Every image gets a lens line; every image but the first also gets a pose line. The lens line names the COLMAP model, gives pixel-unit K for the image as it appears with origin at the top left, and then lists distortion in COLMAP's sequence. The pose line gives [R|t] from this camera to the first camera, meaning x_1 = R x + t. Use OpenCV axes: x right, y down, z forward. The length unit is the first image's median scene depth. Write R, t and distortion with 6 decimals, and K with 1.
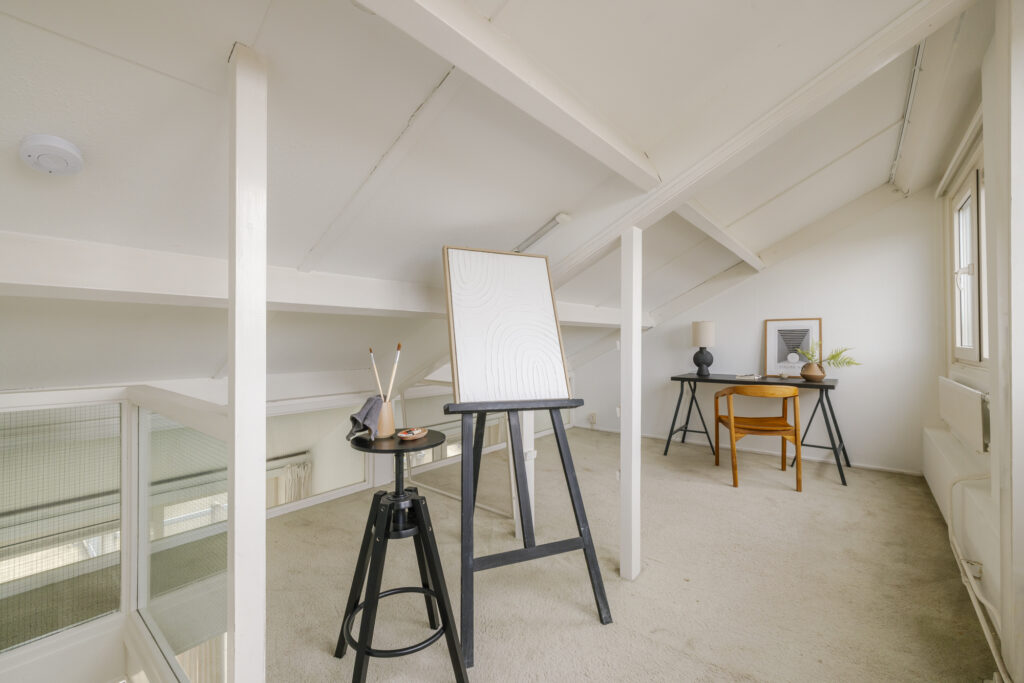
lens RADIAL K [[428.7, 0, 507.5], [0, 428.7, 338.2], [0, 0, 1]] dist [0.003290, 0.000128]
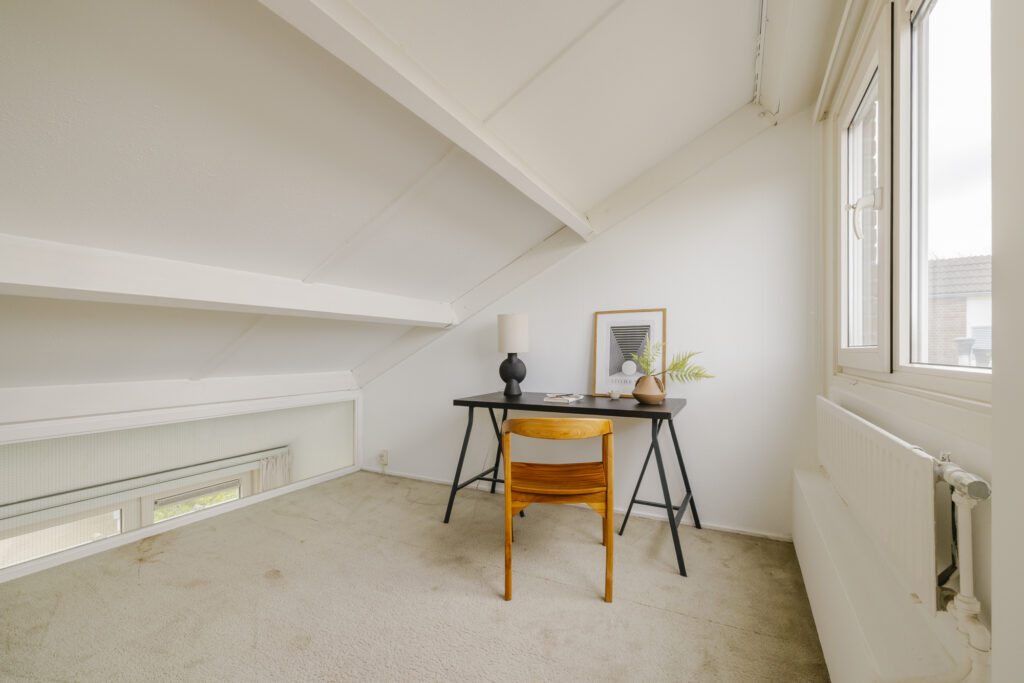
lens RADIAL K [[429.1, 0, 510.9], [0, 429.1, 359.3], [0, 0, 1]] dist [-0.000502, 0.000312]
pose [[0.981066, -0.006561, 0.193560, 0.374198], [0.001998, 0.999716, 0.023759, 0.016781], [-0.193661, -0.022923, 0.980801, 0.398628]]
